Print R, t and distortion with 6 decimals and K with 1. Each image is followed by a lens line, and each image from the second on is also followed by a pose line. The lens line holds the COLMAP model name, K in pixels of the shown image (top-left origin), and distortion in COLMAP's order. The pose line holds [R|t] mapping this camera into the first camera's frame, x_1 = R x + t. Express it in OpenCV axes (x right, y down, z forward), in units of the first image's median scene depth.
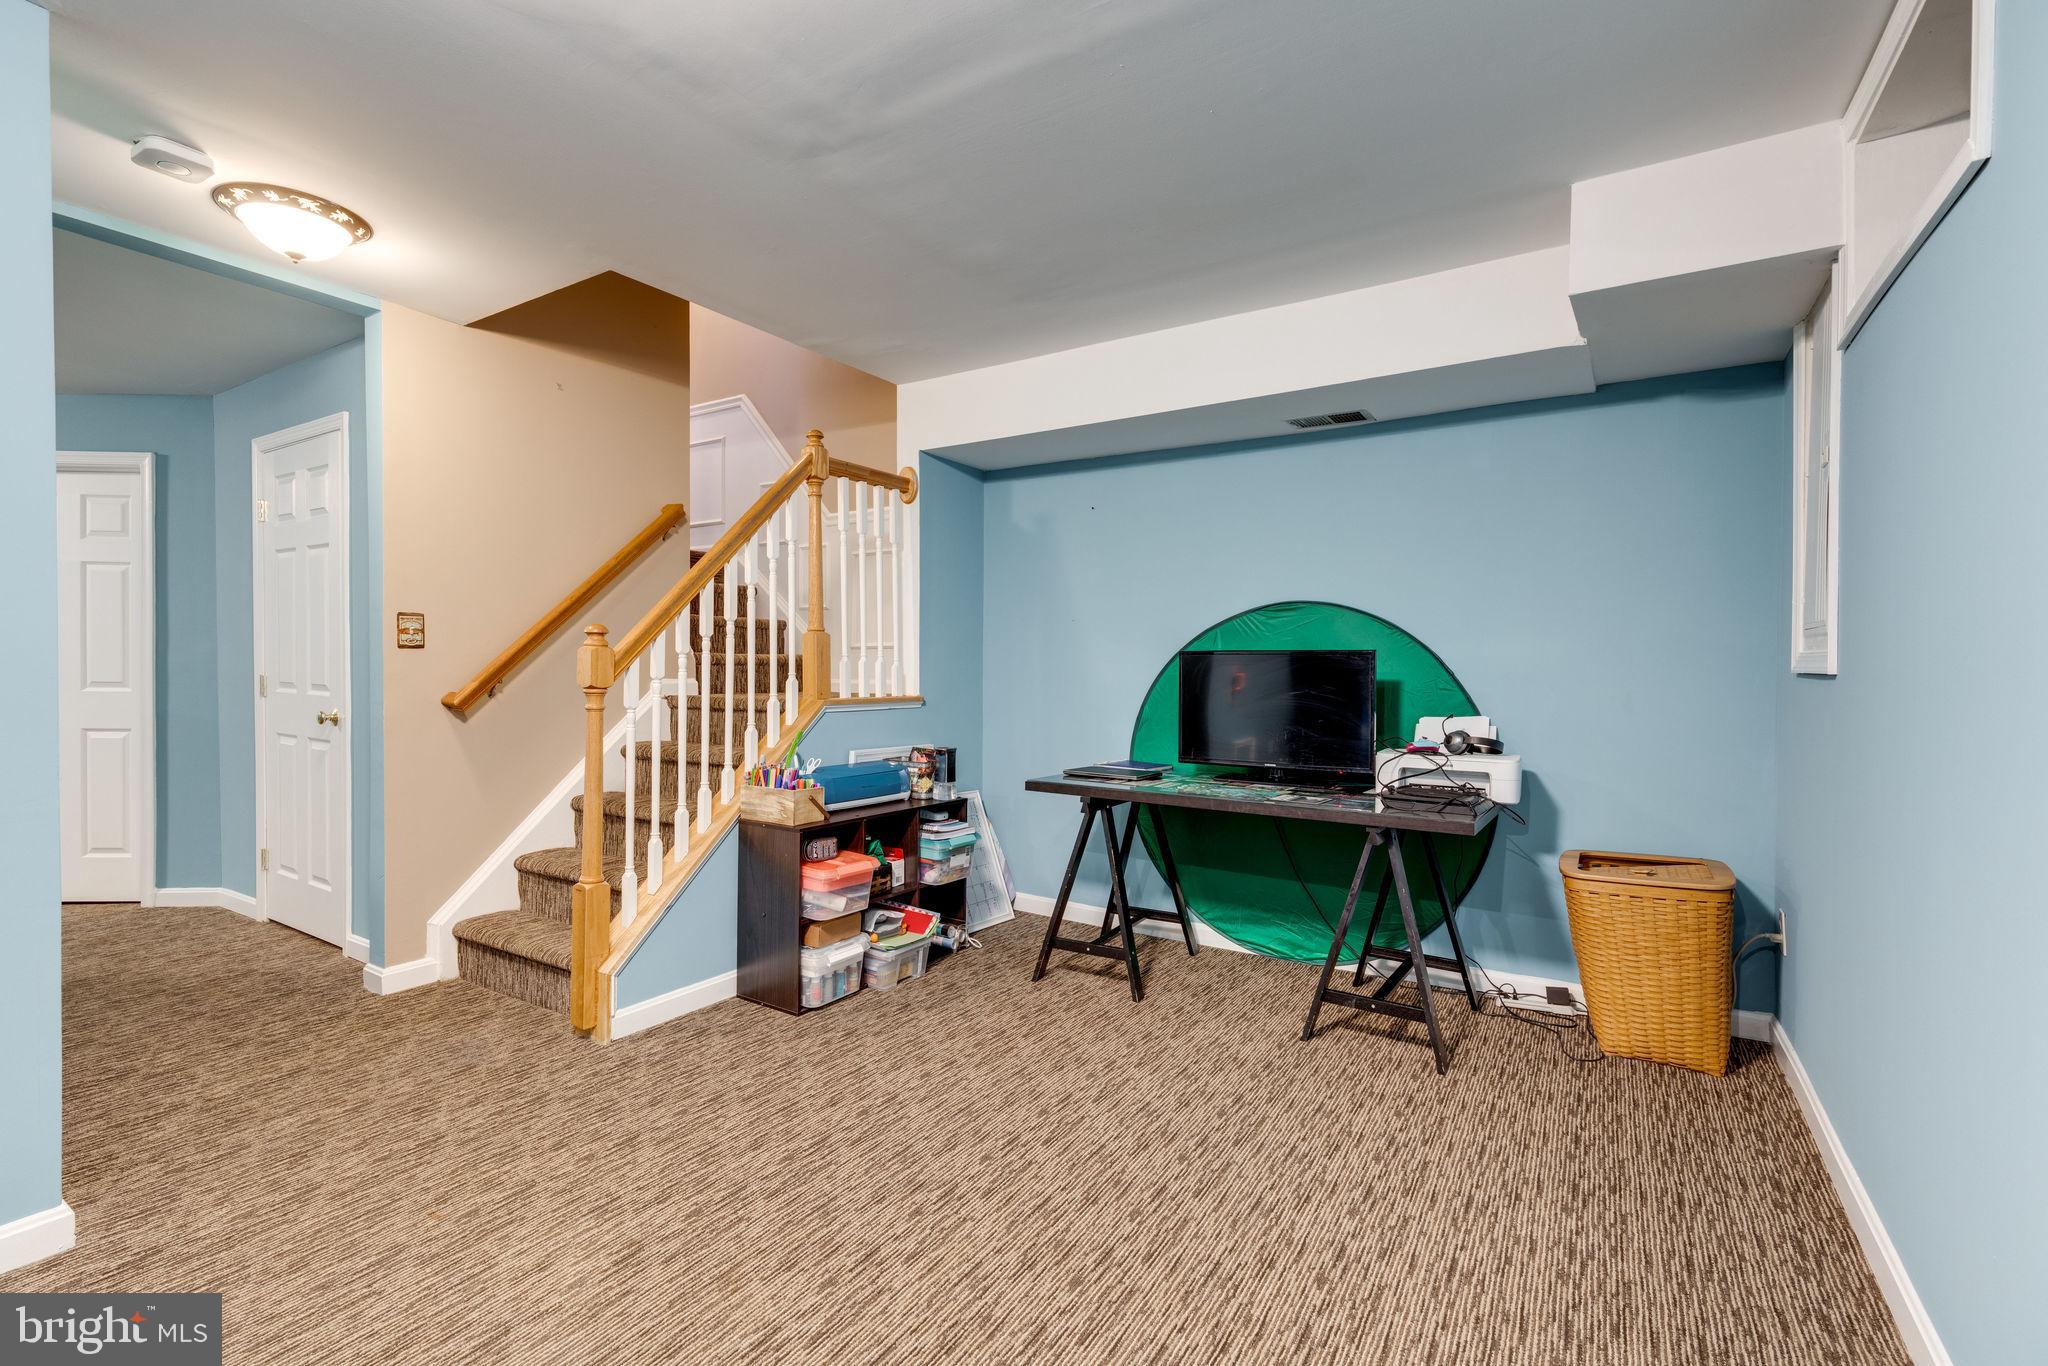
lens RADIAL K [[921.0, 0, 1020.7], [0, 921.0, 685.8], [0, 0, 1]] dist [-0.007794, 0.001608]
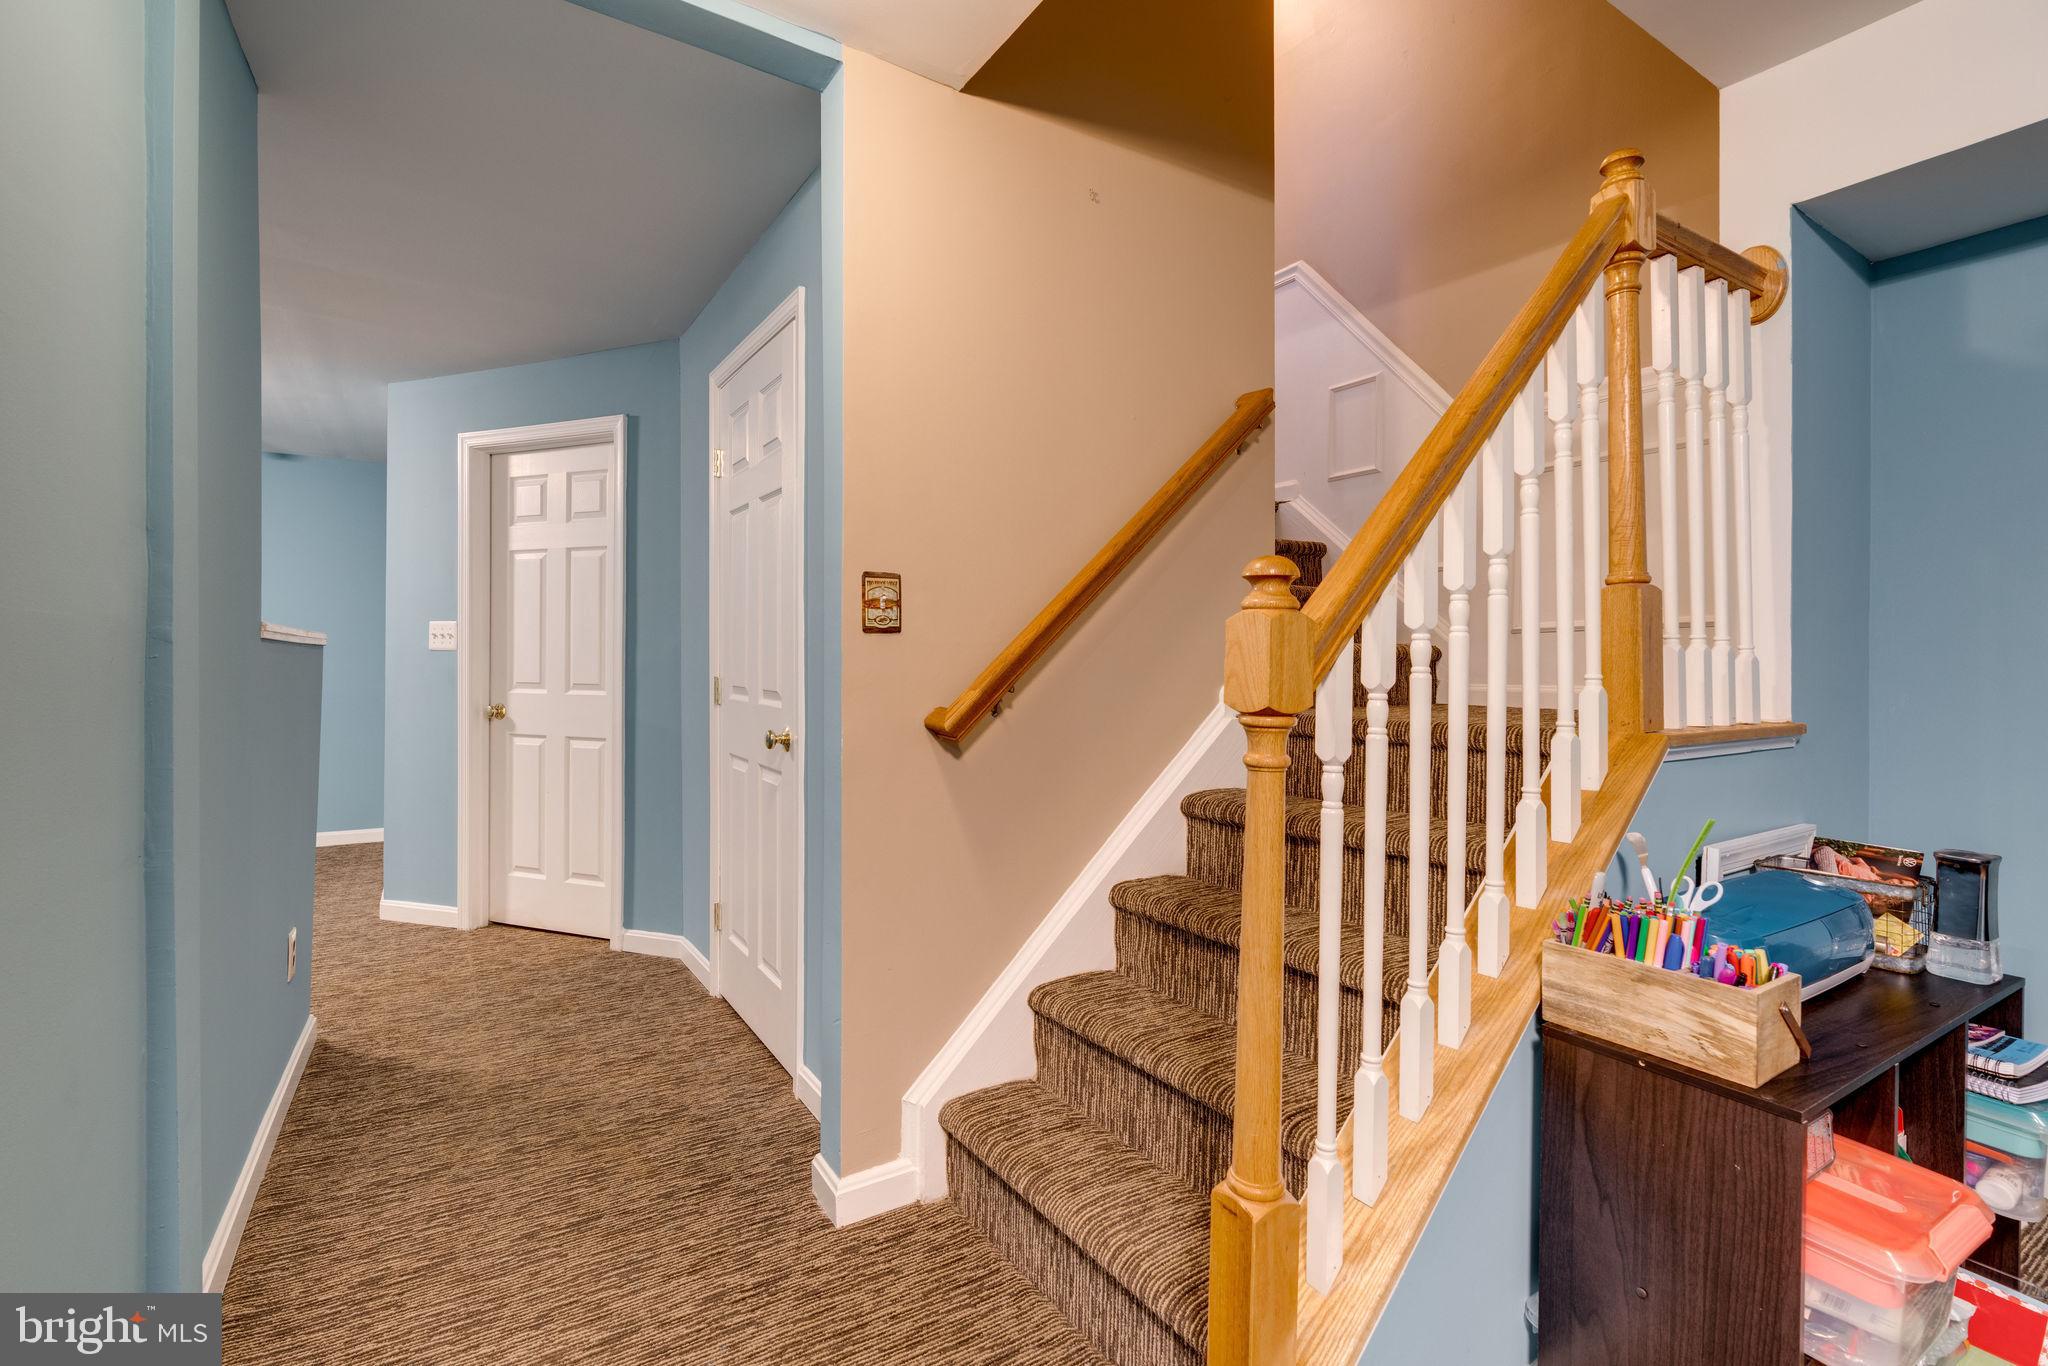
lens RADIAL K [[921.0, 0, 1017.7], [0, 921.0, 669.8], [0, 0, 1]] dist [-0.007794, 0.001608]
pose [[0.906007, -0.002511, -0.423256, -0.301111], [-0.004149, 0.999882, -0.014814, -0.007992], [0.423243, 0.015178, 0.905889, 0.451127]]
